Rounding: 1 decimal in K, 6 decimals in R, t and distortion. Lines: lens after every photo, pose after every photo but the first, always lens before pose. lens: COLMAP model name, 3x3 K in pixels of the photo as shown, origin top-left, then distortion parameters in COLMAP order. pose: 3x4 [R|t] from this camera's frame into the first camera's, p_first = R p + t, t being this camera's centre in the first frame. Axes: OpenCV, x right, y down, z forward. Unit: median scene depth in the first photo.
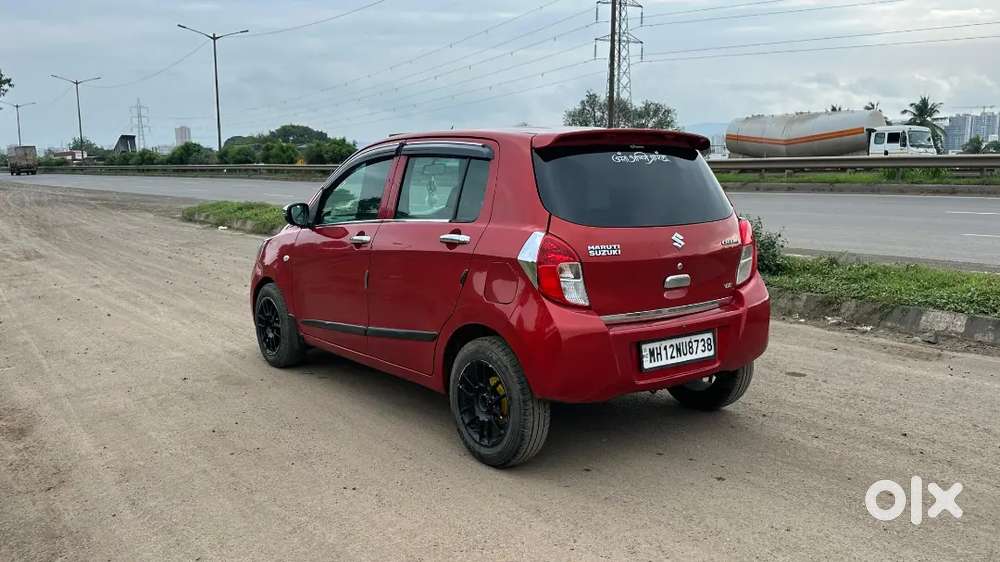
lens RADIAL K [[822.6, 0, 500.0], [0, 822.6, 281.0], [0, 0, 1]] dist [0.093866, -0.122741]
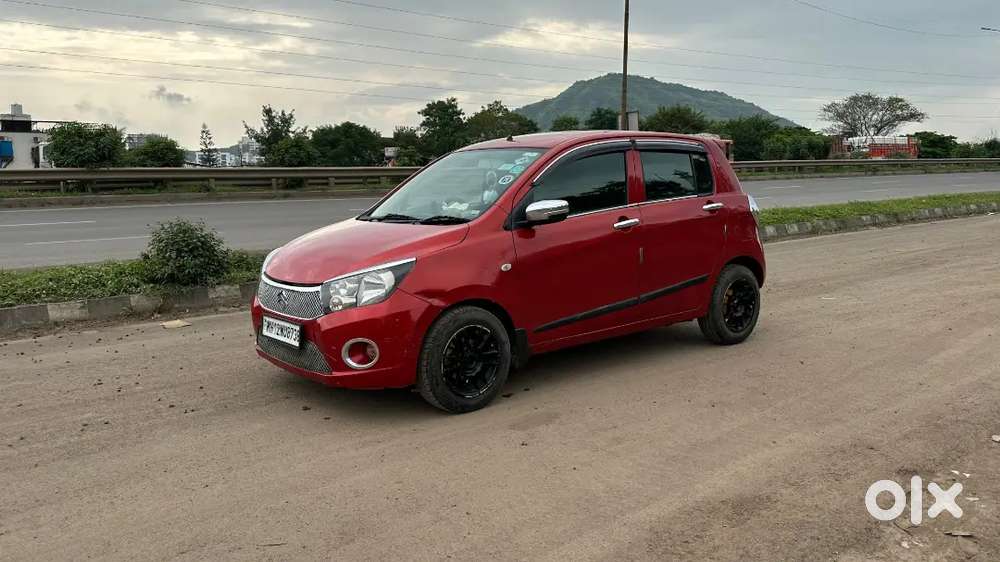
lens RADIAL K [[785.9, 0, 500.0], [0, 785.9, 281.0], [0, 0, 1]] dist [0.157774, -0.325009]
pose [[-0.032888, -0.131151, 0.990817, -1.443099], [0.152718, 0.979052, 0.134663, -0.167860], [-0.987722, 0.155745, -0.012169, 1.378368]]
